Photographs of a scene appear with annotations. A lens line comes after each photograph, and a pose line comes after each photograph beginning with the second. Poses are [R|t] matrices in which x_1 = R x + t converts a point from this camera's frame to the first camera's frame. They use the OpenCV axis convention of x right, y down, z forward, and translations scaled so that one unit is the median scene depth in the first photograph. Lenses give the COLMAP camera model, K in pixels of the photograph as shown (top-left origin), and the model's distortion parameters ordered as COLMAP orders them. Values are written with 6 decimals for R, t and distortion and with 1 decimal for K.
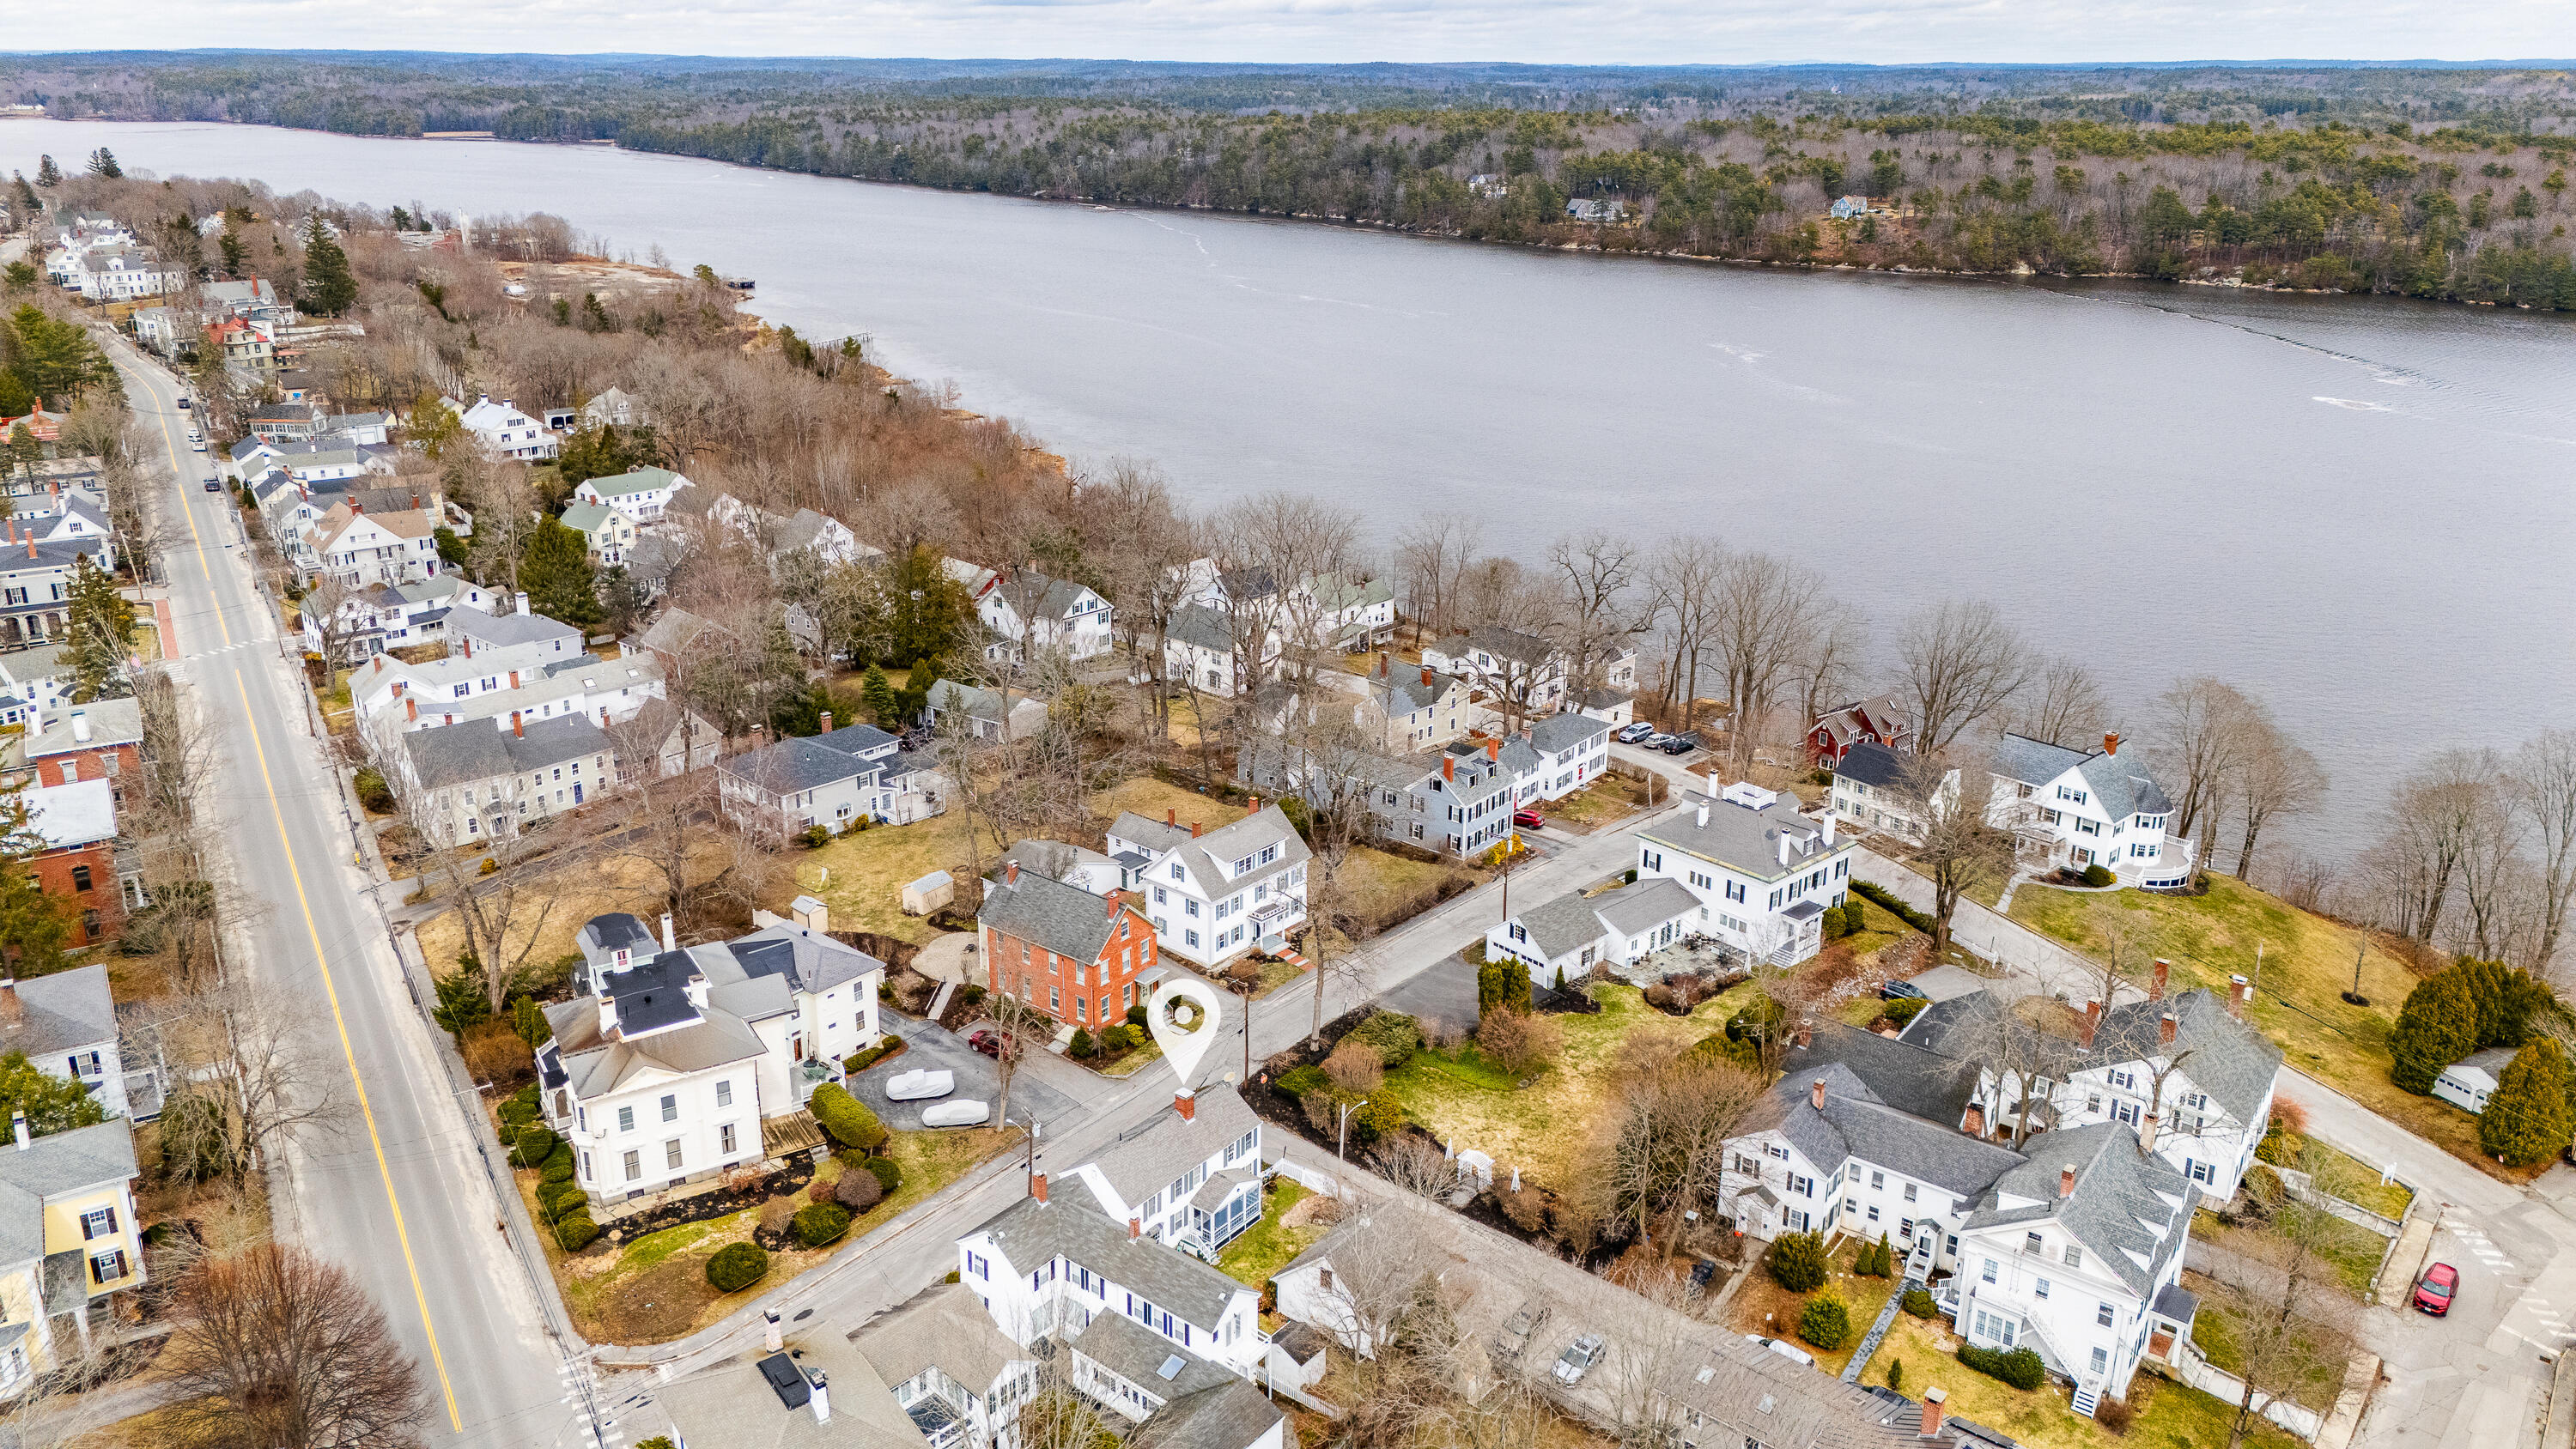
lens RADIAL K [[1875.9, 0, 1286.3], [0, 1875.9, 711.9], [0, 0, 1]] dist [0.077879, -0.075769]
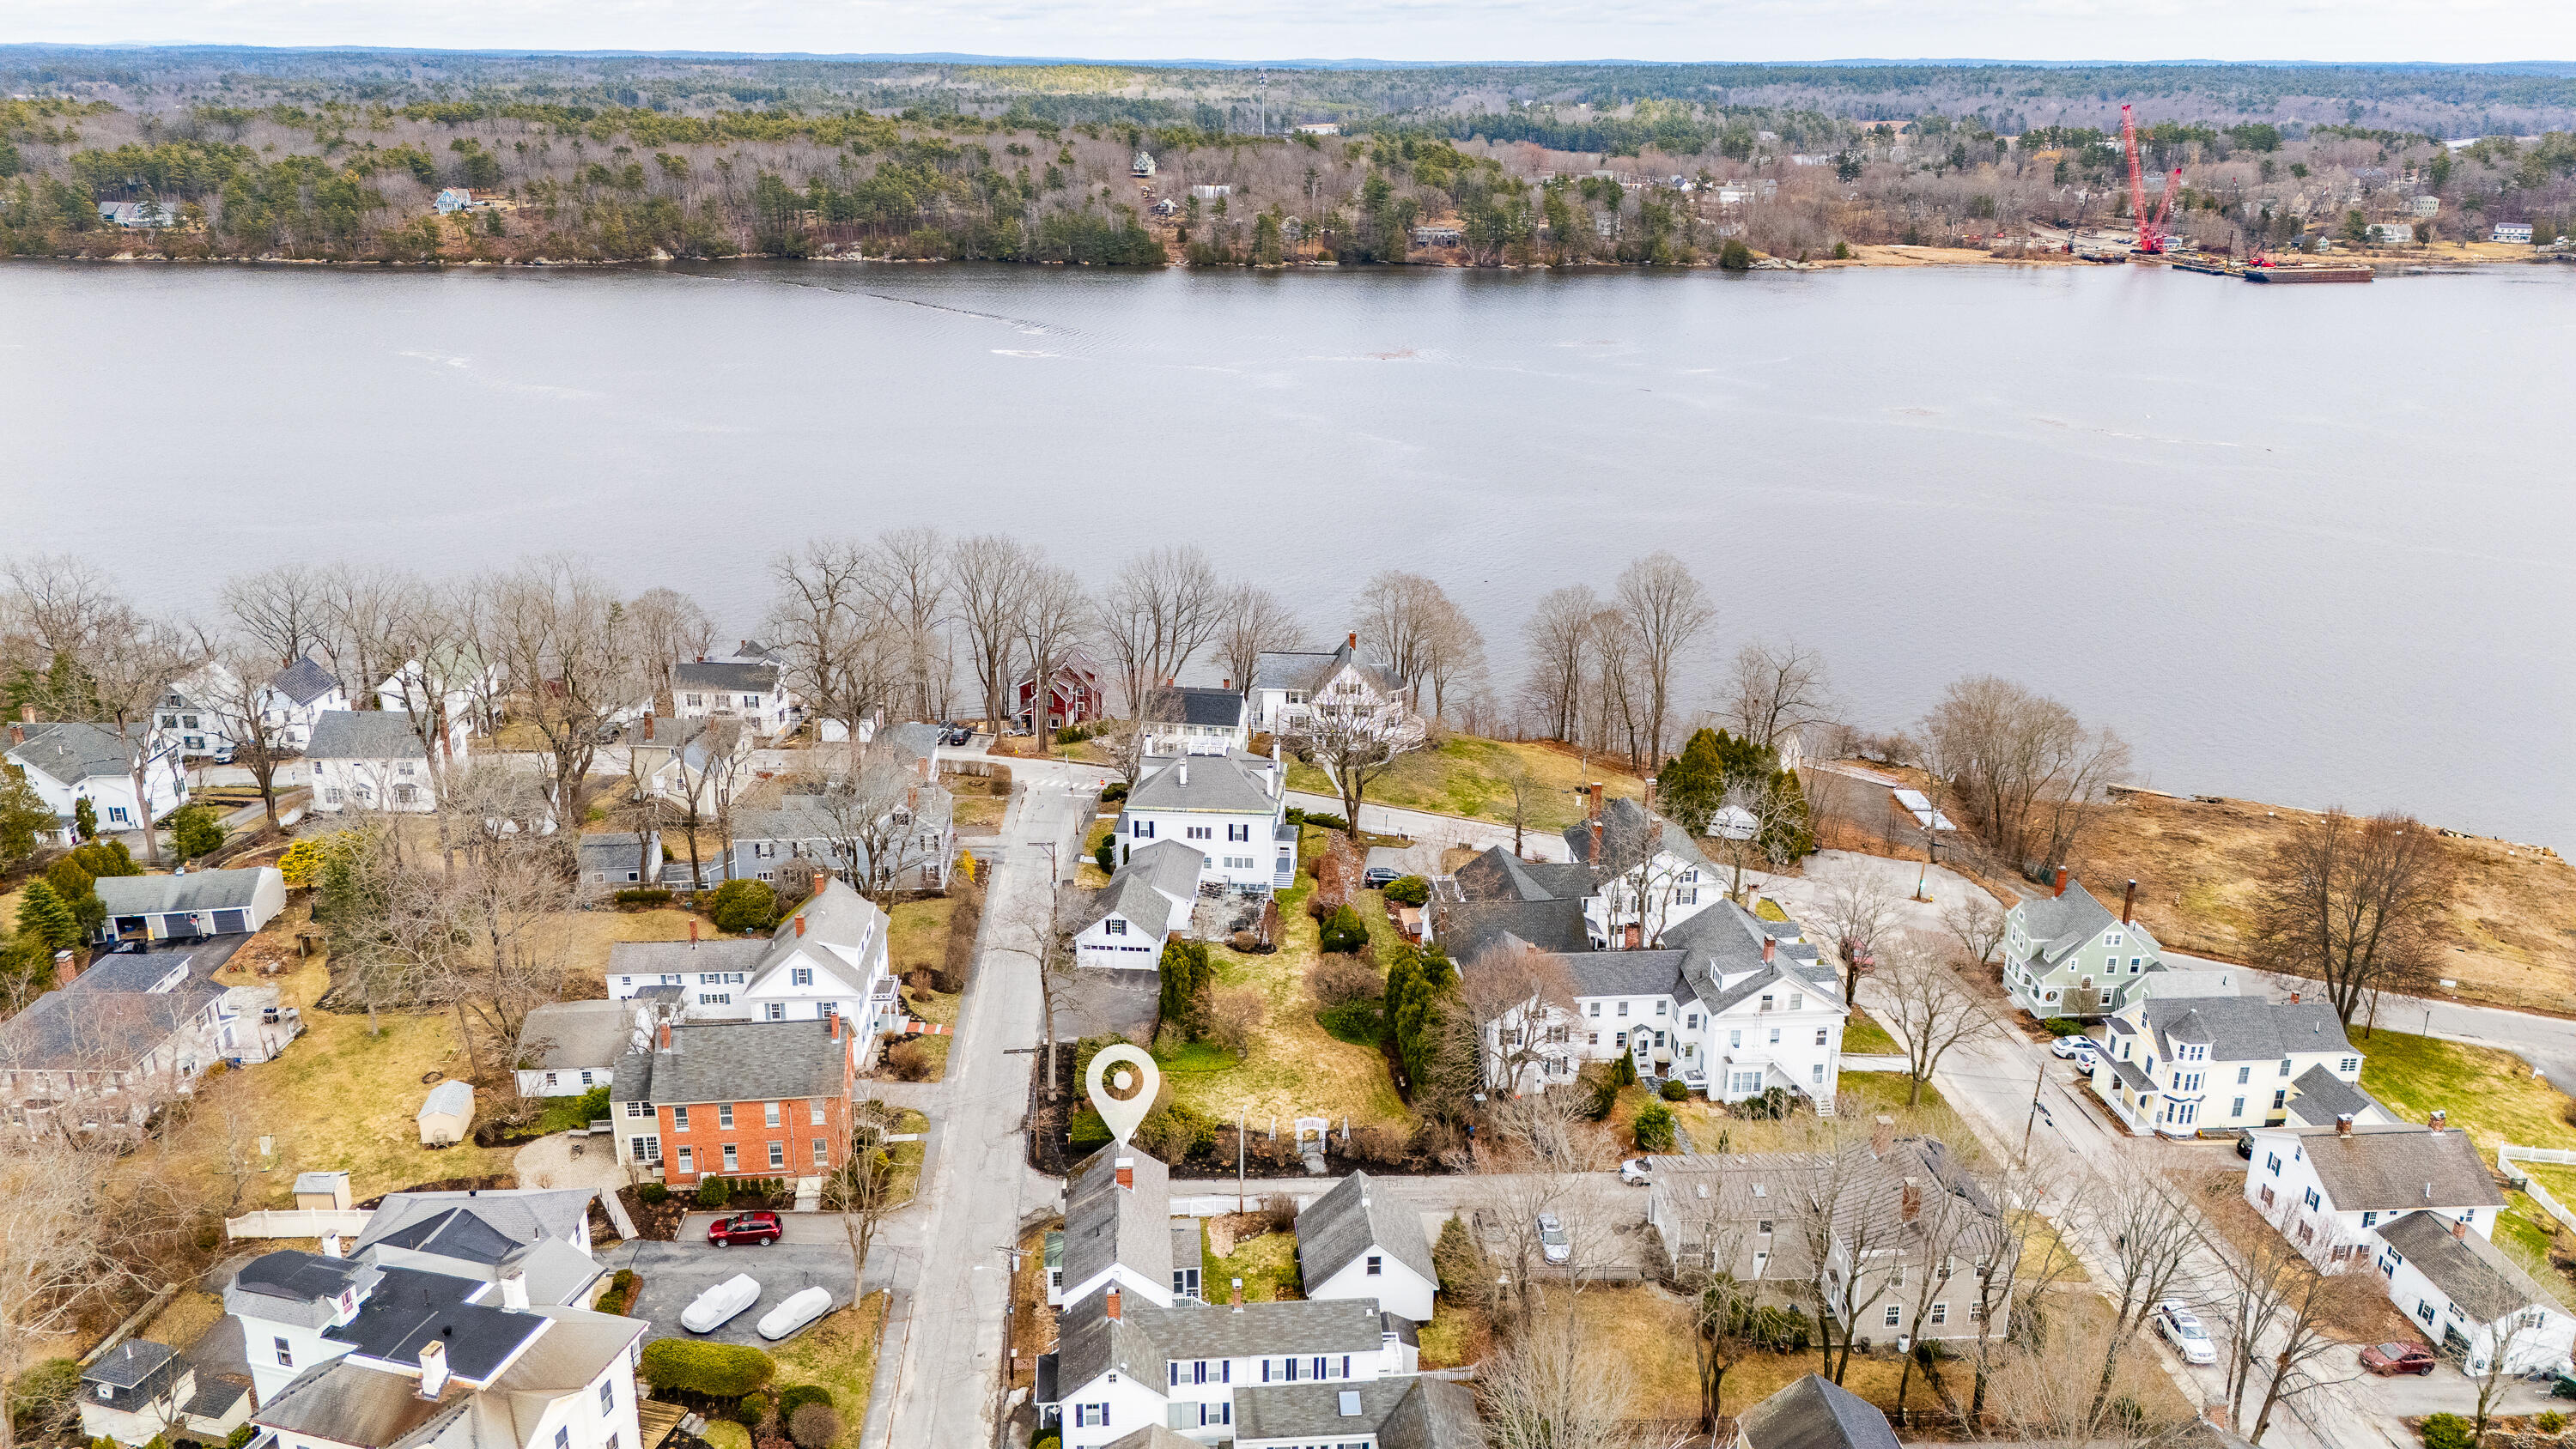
lens RADIAL K [[1875.9, 0, 1286.7], [0, 1875.9, 710.0], [0, 0, 1]] dist [0.077879, -0.075769]
pose [[0.731724, -0.221706, 0.644535, -0.079261], [0.218423, 0.972023, 0.086385, -0.011241], [-0.645655, 0.077571, 0.759679, 0.032387]]
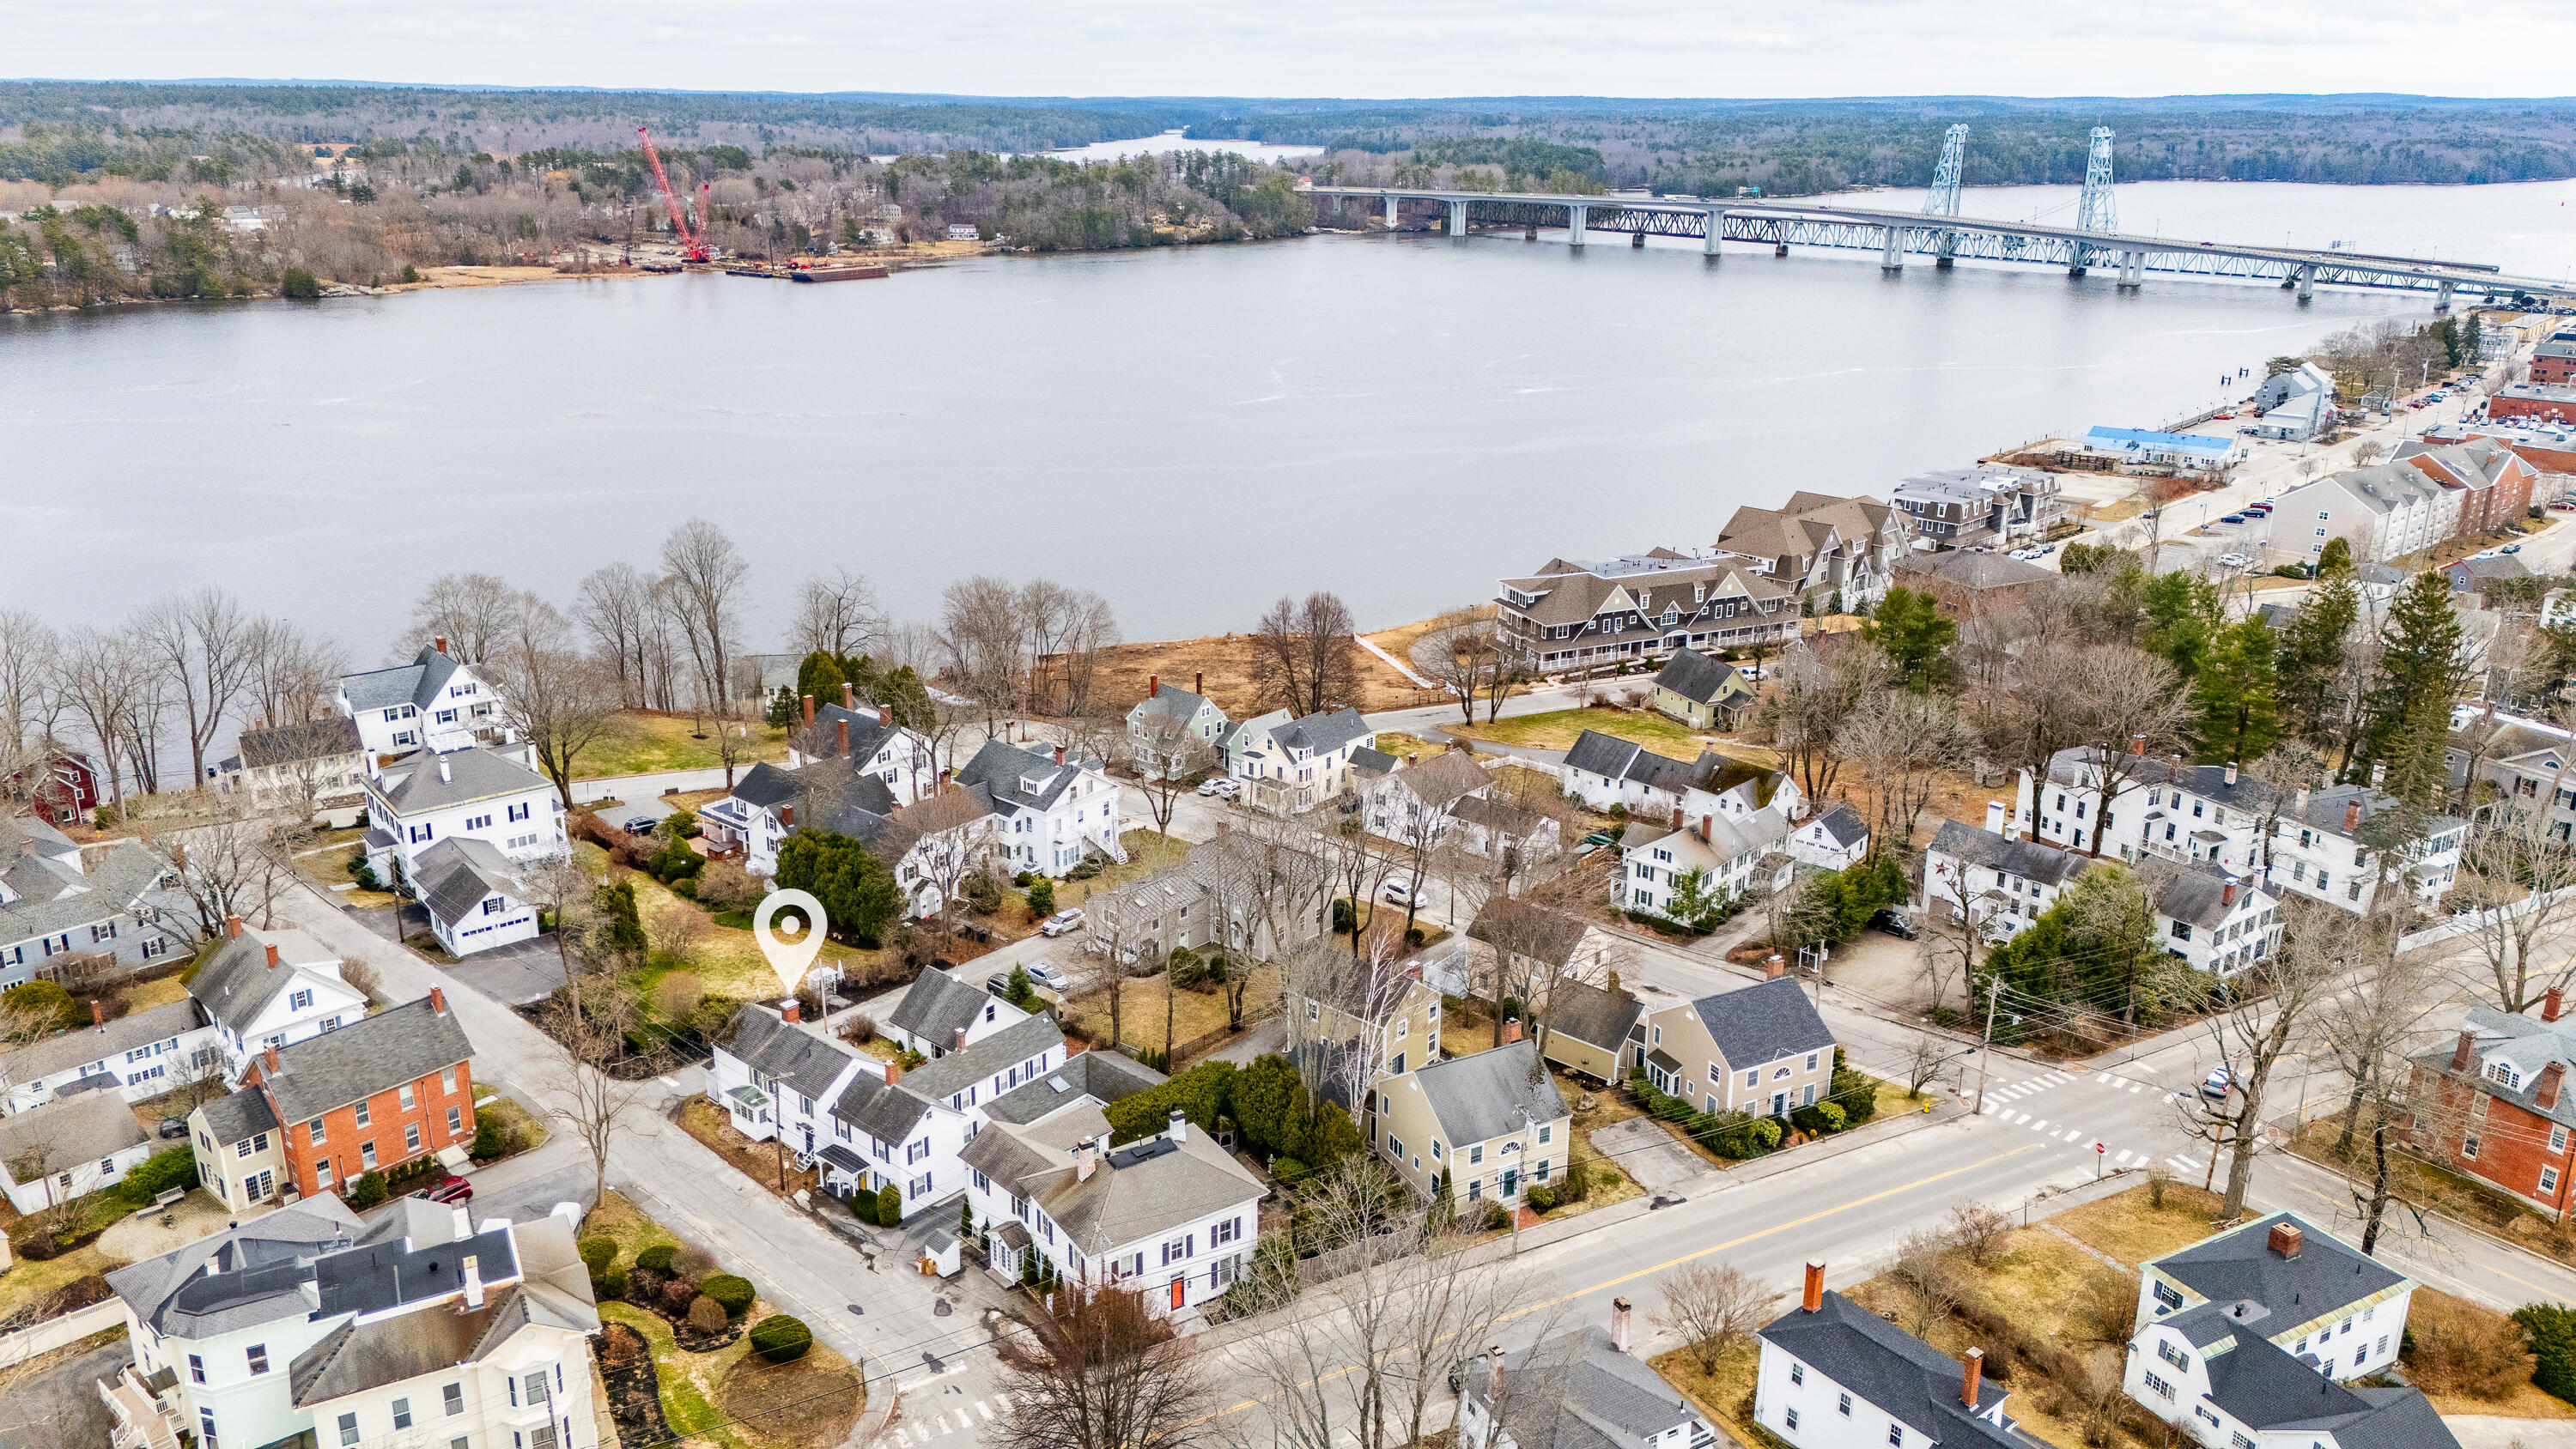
lens RADIAL K [[1875.9, 0, 1280.3], [0, 1875.9, 709.3], [0, 0, 1]] dist [0.077879, -0.075769]
pose [[0.058707, -0.312685, 0.948041, -0.150657], [0.317419, 0.906239, 0.279241, -0.025152], [-0.946466, 0.284533, 0.152455, 0.073648]]
